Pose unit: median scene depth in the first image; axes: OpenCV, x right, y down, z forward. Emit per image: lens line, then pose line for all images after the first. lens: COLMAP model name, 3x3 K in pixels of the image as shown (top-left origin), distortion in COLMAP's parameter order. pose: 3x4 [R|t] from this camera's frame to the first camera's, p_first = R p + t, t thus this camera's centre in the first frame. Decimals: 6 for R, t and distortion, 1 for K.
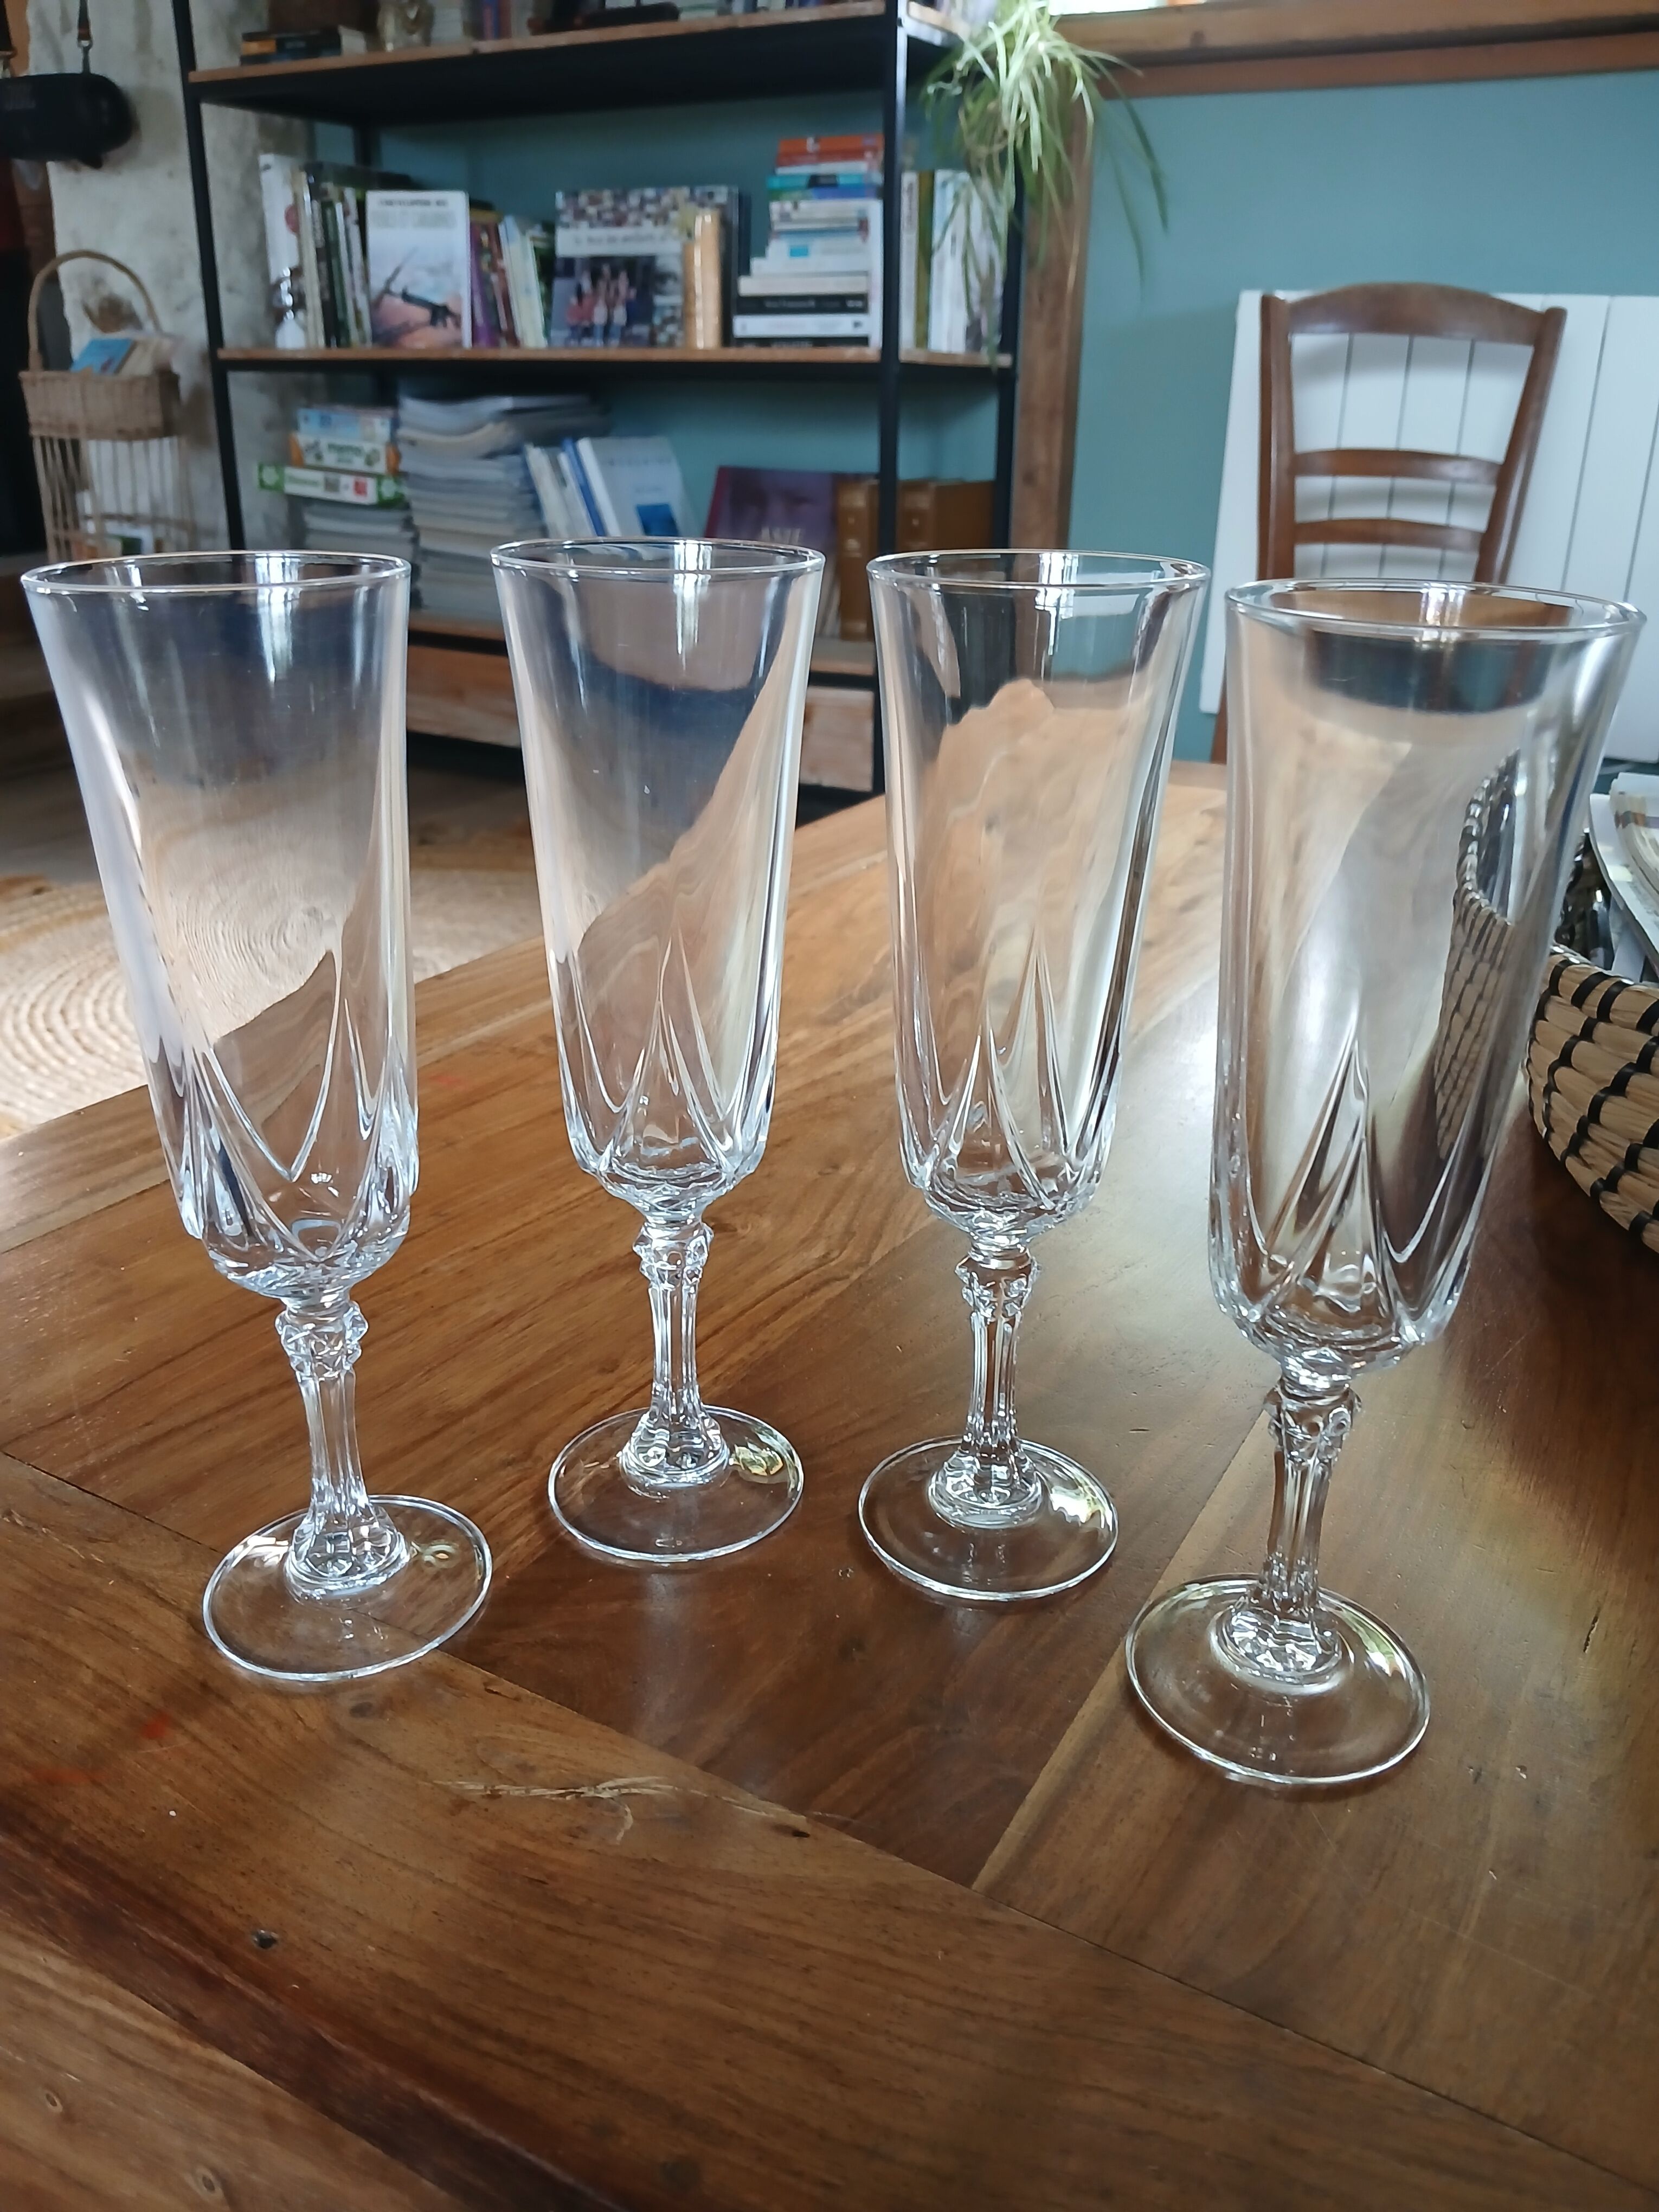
lens RADIAL K [[1731.8, 0, 823.1], [0, 1731.8, 1106.8], [0, 0, 1]] dist [0.061568, -0.160592]
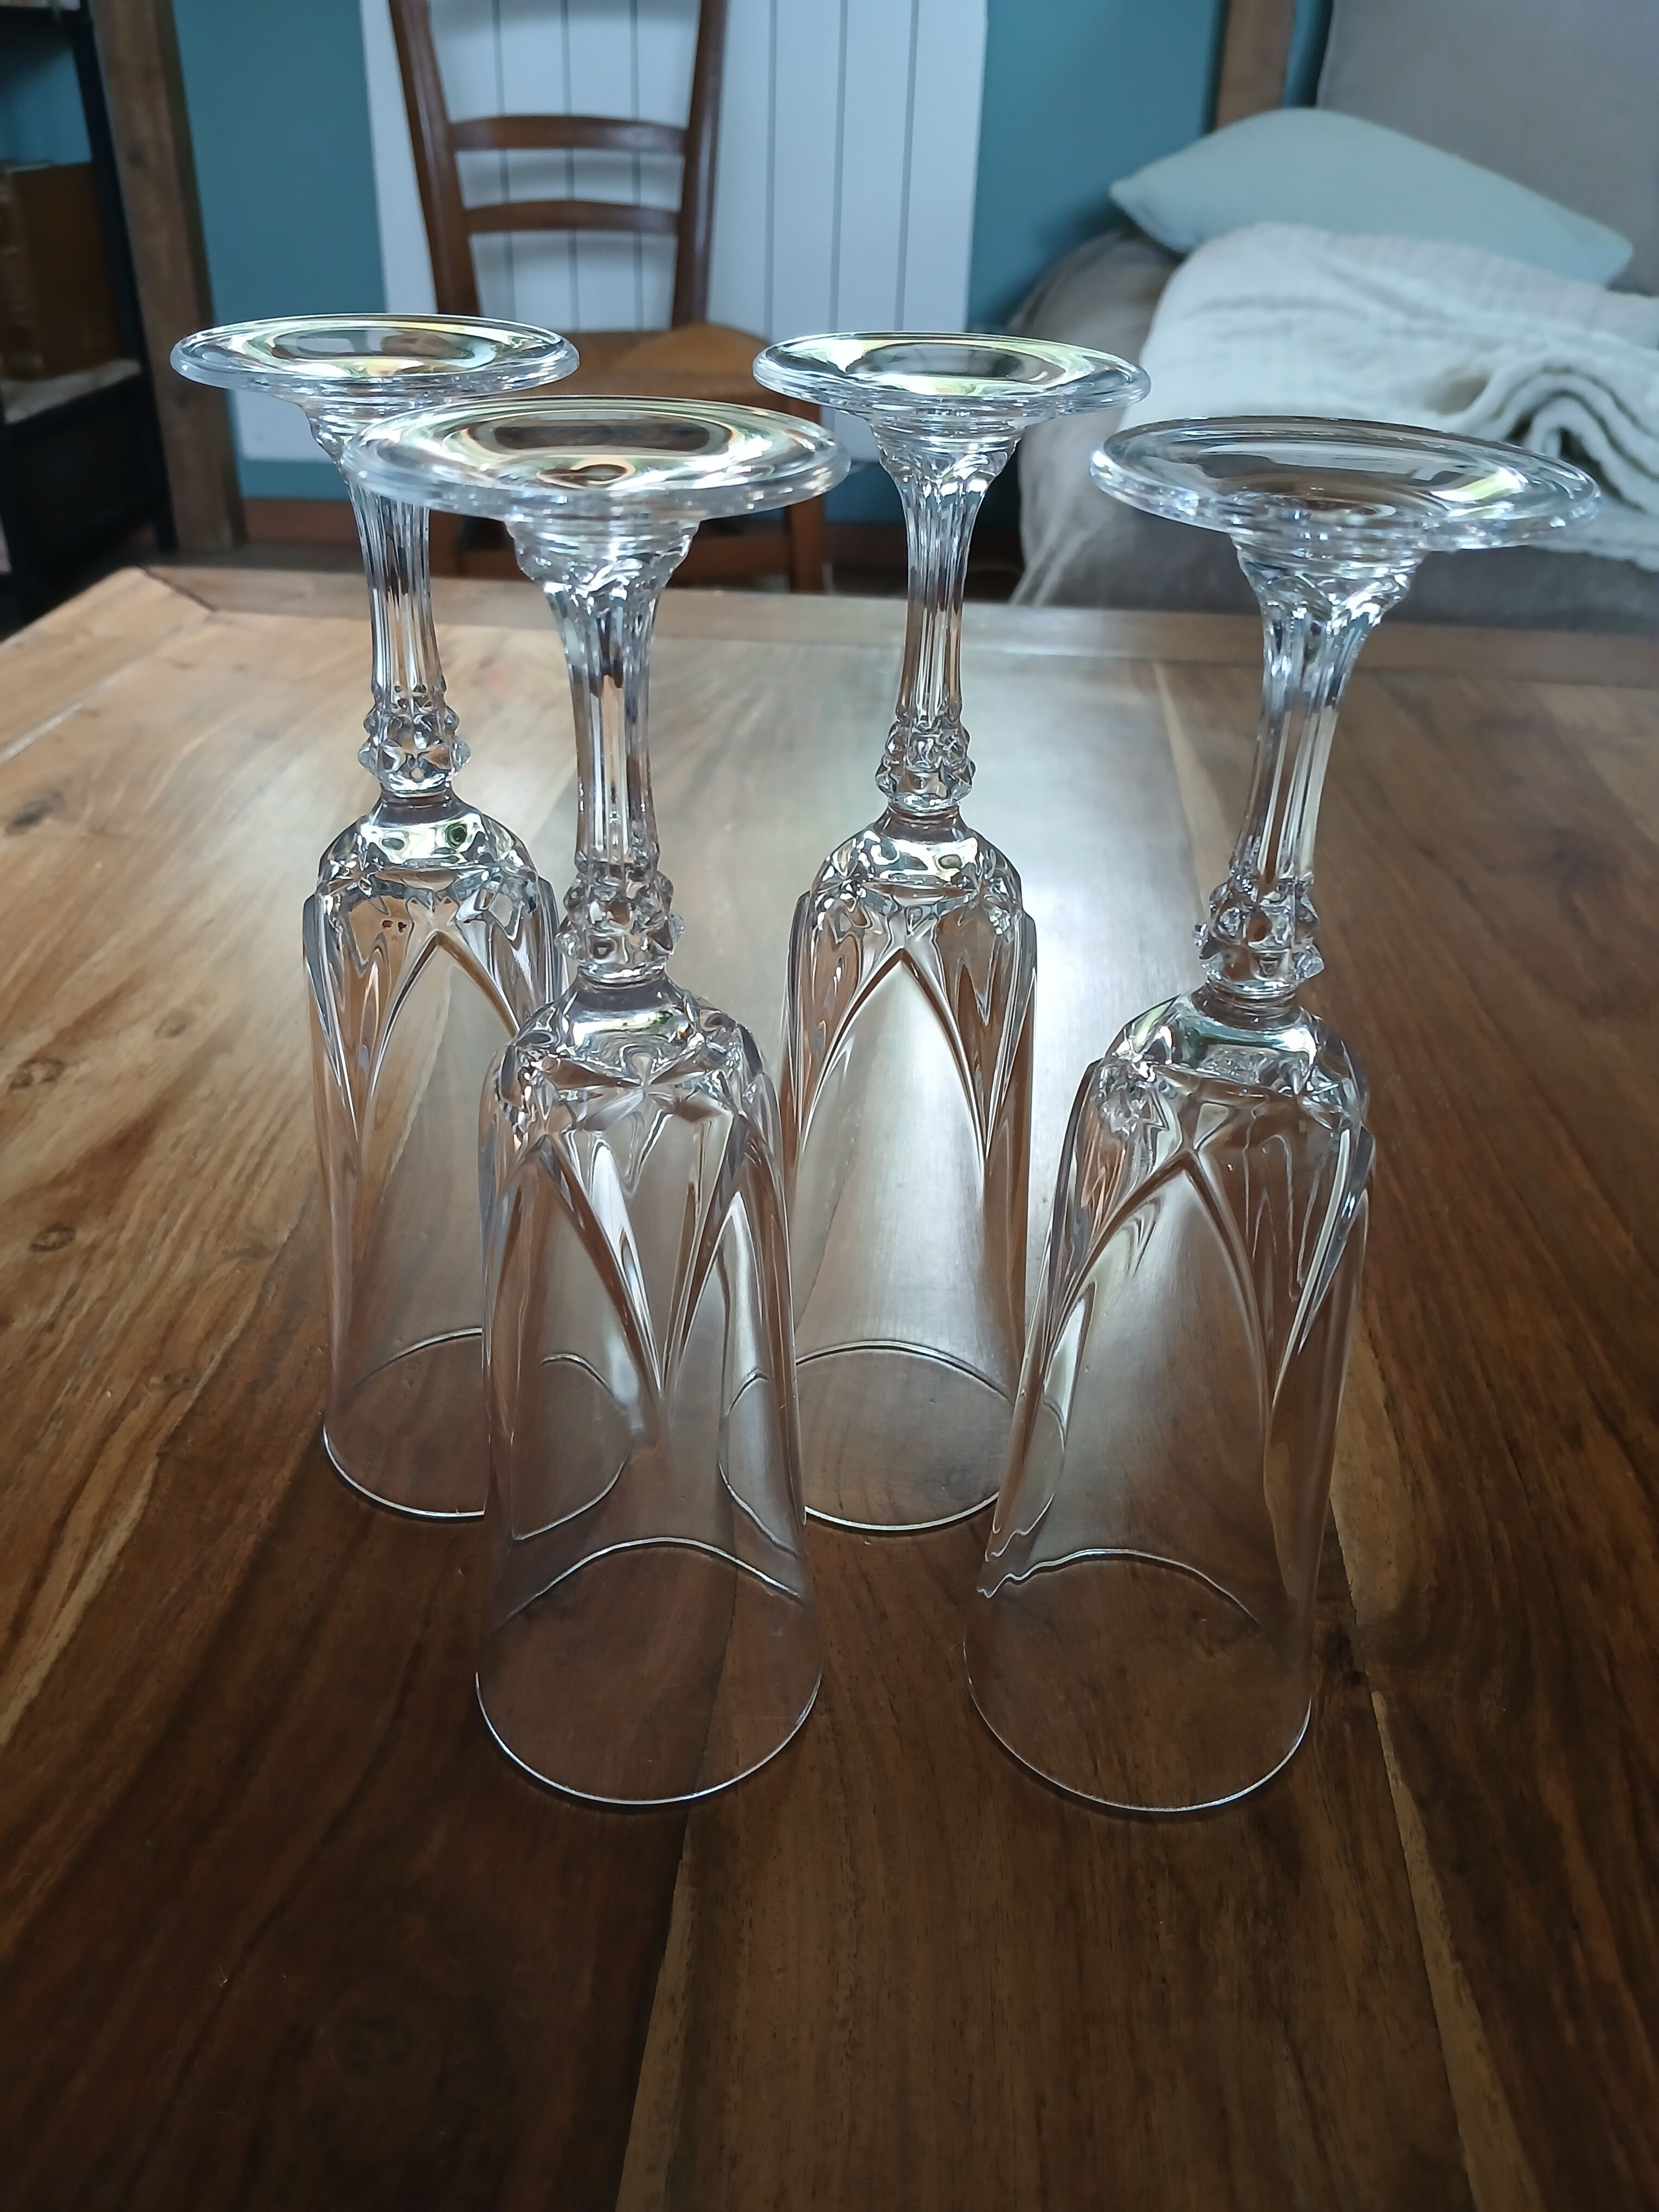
lens RADIAL K [[1746.8, 0, 829.5], [0, 1746.8, 1106.0], [0, 0, 1]] dist [0.042885, -0.155927]
pose [[0.910107, -0.211930, 0.356077, 0.183019], [0.150807, 0.969789, 0.191746, -0.228467], [-0.385956, -0.120811, 0.914572, 0.502098]]
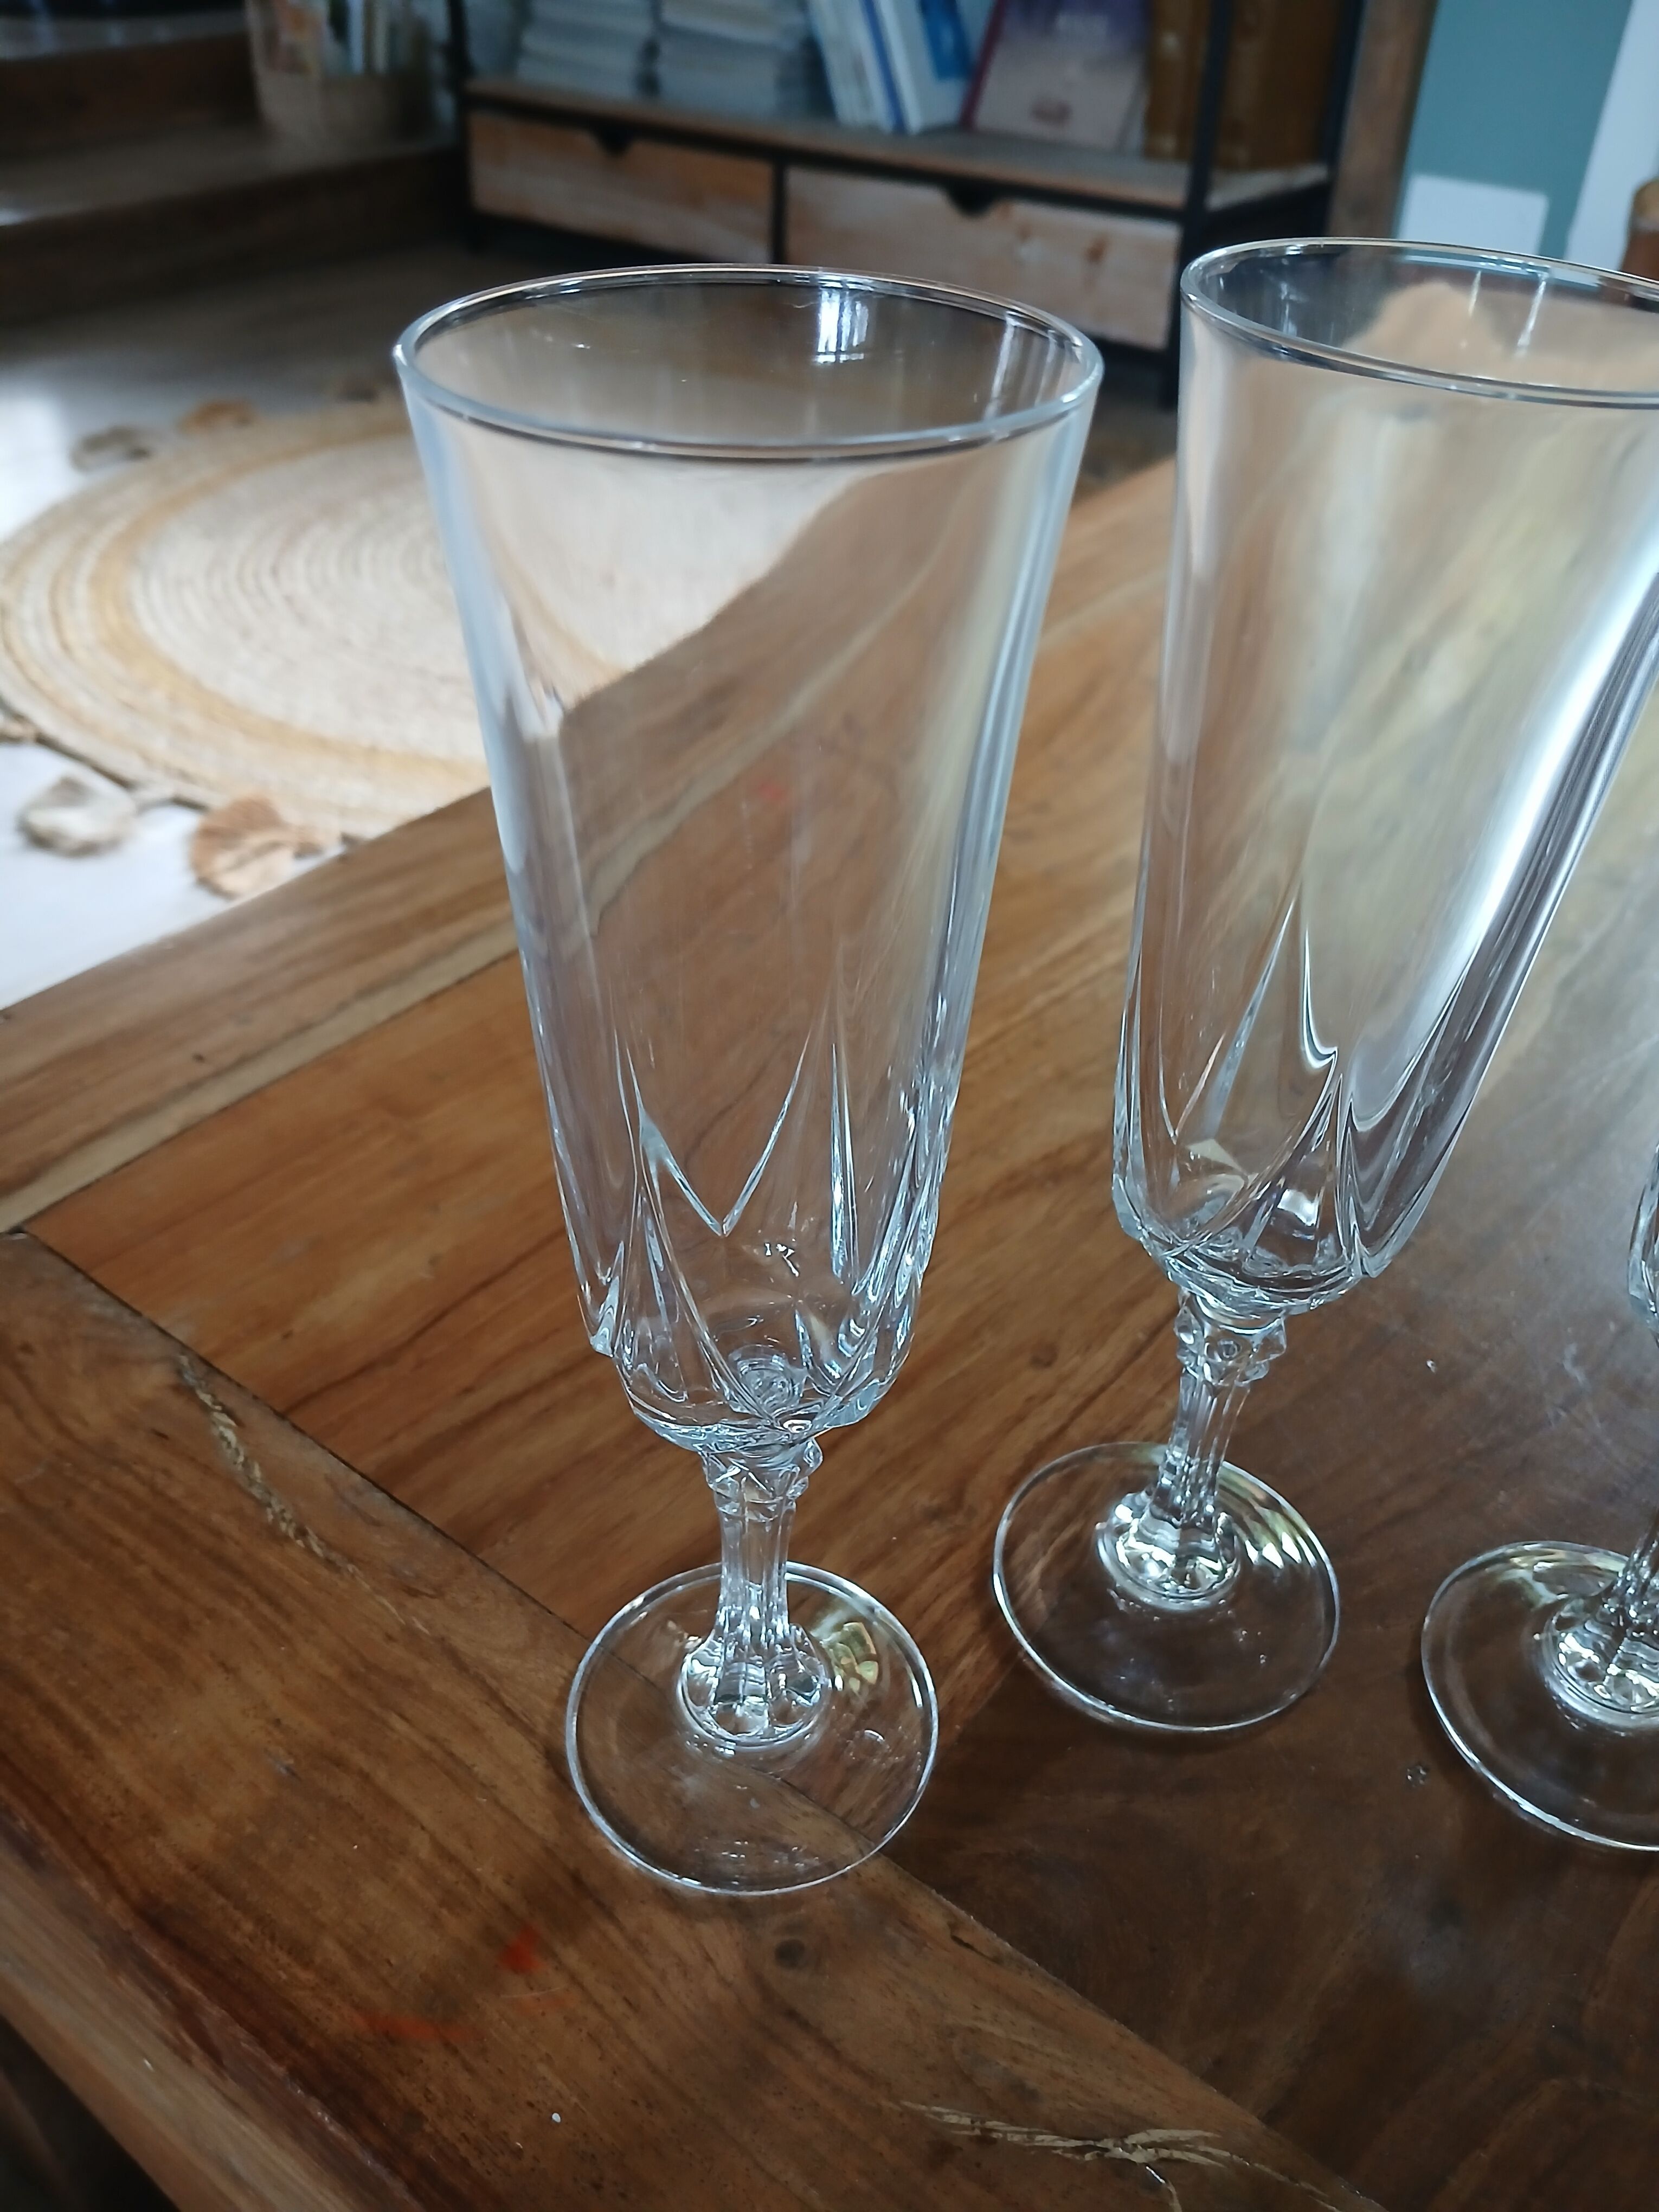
lens RADIAL K [[1746.8, 0, 829.5], [0, 1746.8, 1106.0], [0, 0, 1]] dist [0.042885, -0.155927]
pose [[0.992026, 0.095213, -0.082573, -0.160443], [-0.071819, 0.965467, 0.250433, -0.136688], [0.103566, -0.242505, 0.964606, 0.270320]]
